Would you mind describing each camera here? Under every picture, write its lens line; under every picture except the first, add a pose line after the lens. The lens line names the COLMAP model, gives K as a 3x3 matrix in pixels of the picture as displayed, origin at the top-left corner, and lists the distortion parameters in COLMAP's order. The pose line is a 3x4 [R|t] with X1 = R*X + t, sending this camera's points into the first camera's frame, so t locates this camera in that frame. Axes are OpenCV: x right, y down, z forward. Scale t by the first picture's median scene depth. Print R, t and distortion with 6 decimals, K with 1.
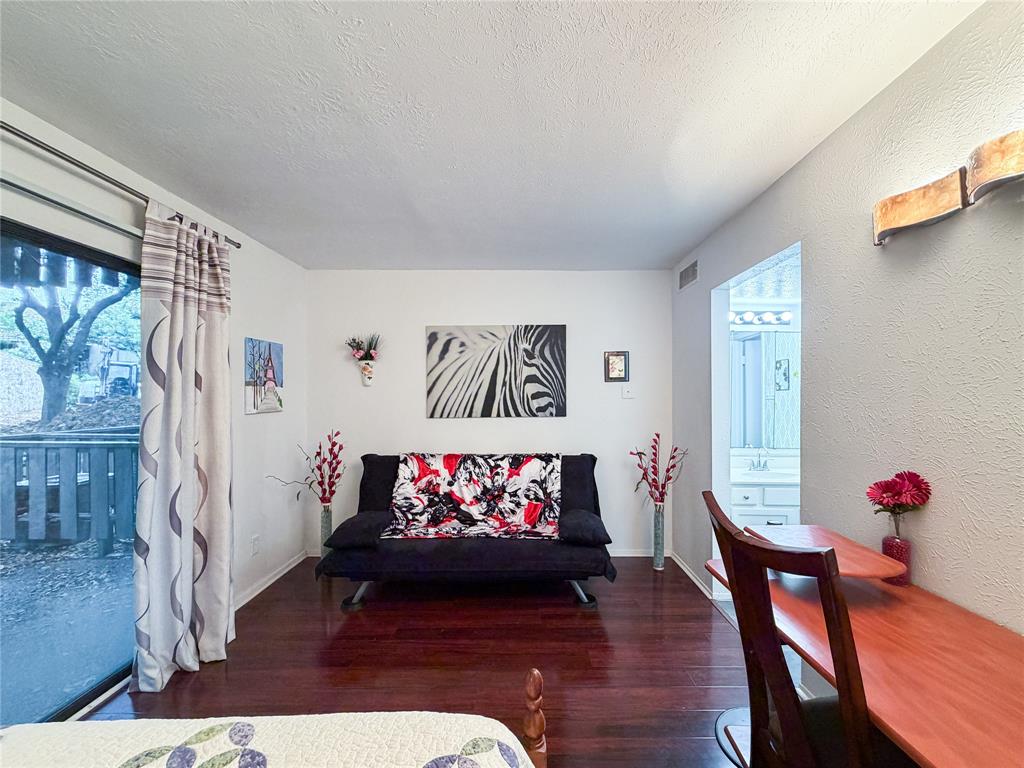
lens RADIAL K [[415.1, 0, 515.9], [0, 415.1, 399.5], [0, 0, 1]] dist [0.000832, -0.000045]
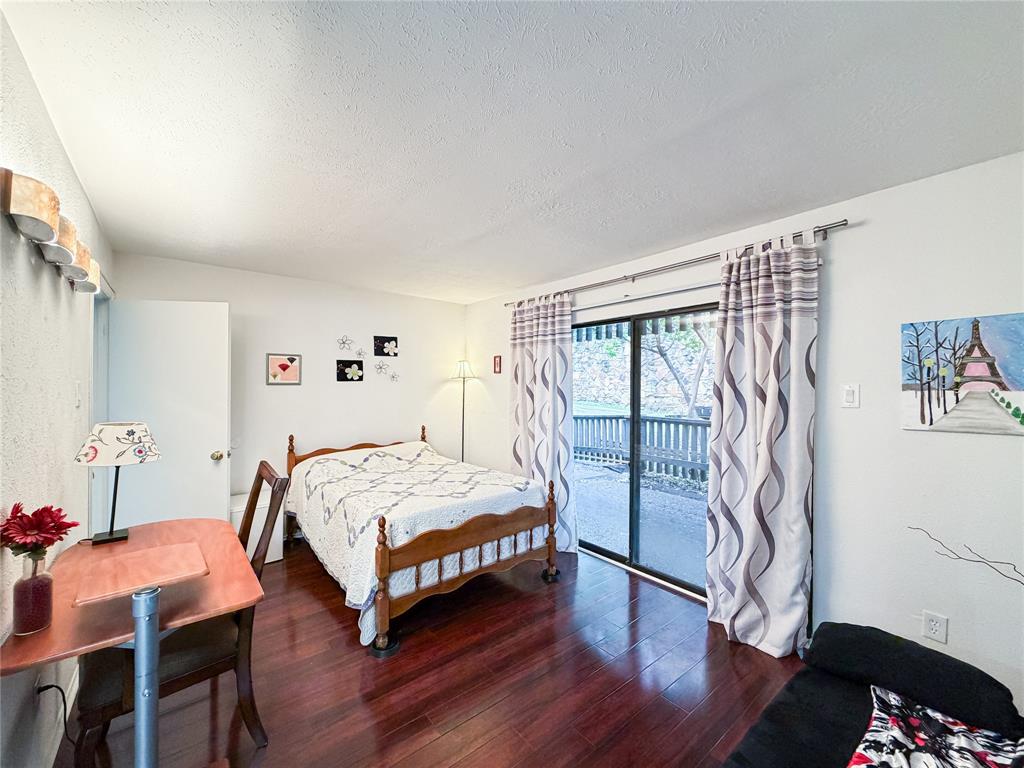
lens RADIAL K [[415.3, 0, 510.1], [0, 415.3, 385.2], [0, 0, 1]] dist [0.001872, -0.000264]
pose [[-0.770788, -0.000496, -0.637091, 0.303787], [-0.006323, 0.999956, 0.006871, -0.037097], [0.637060, 0.009325, -0.770758, 0.982510]]
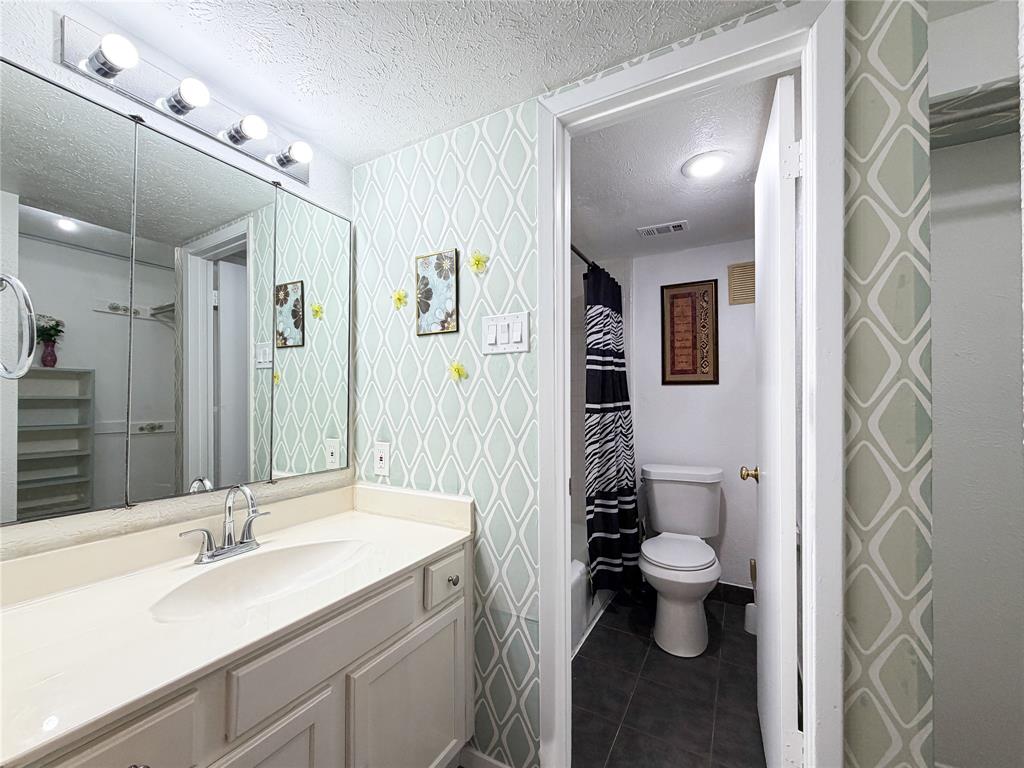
lens RADIAL K [[411.3, 0, 504.6], [0, 411.3, 390.0], [0, 0, 1]] dist [0.001205, -0.000082]
pose [[0.482550, 0.012866, 0.875774, 0.413308], [0.003346, 0.999858, -0.016532, 0.039390], [-0.875862, 0.010908, 0.482438, 0.660708]]
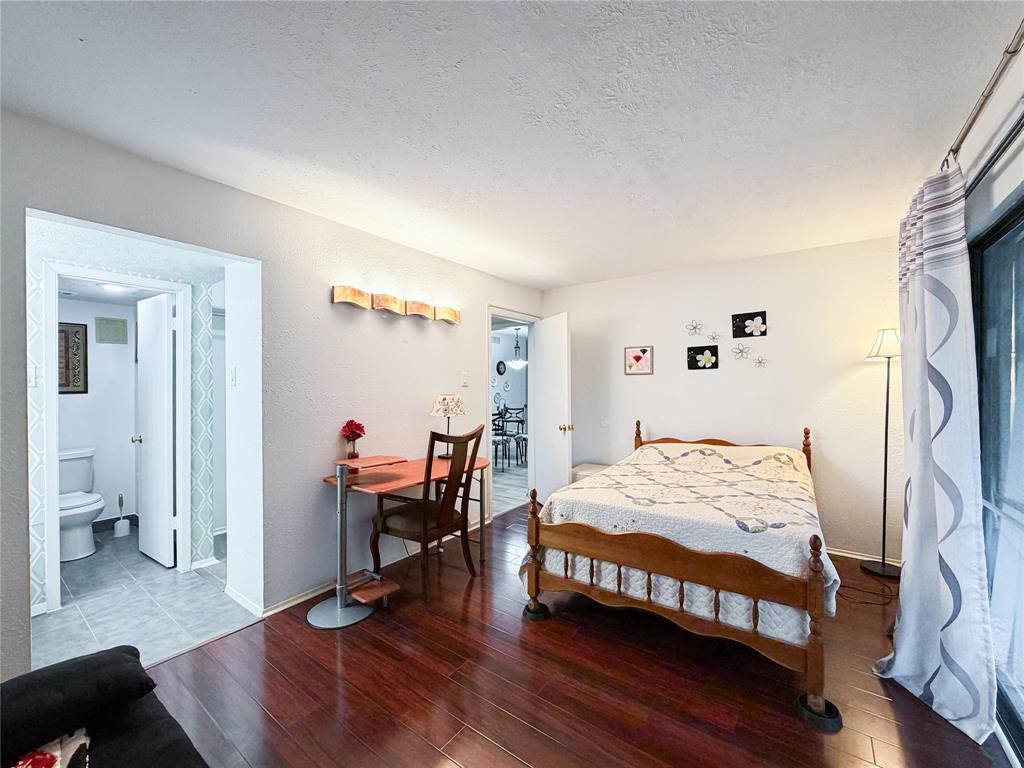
lens RADIAL K [[415.3, 0, 510.1], [0, 415.3, 385.2], [0, 0, 1]] dist [0.001872, -0.000264]
pose [[-0.812130, 0.003765, 0.583464, -0.400825], [0.009240, 0.999937, 0.006409, -0.003859], [-0.583403, 0.010596, -0.812114, 0.946406]]
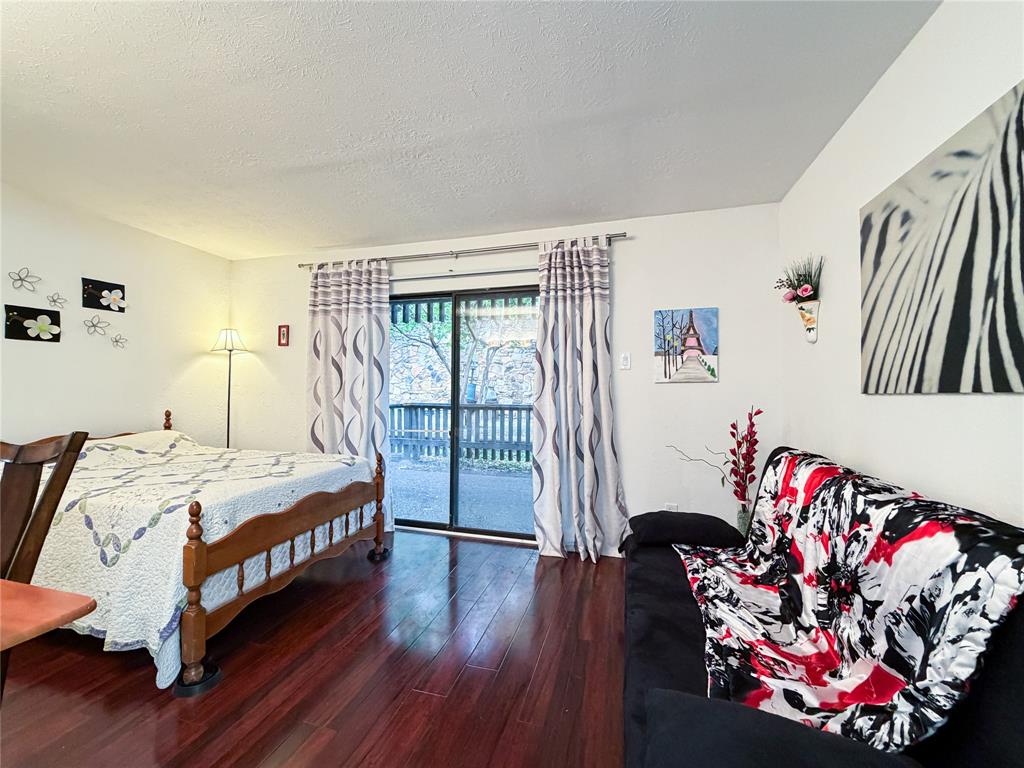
lens RADIAL K [[415.3, 0, 510.1], [0, 415.3, 385.2], [0, 0, 1]] dist [0.001872, -0.000264]
pose [[-0.266054, -0.011751, -0.963887, 0.417228], [-0.013400, 0.999874, -0.008490, 0.048688], [0.963865, 0.010658, -0.266178, 0.810224]]
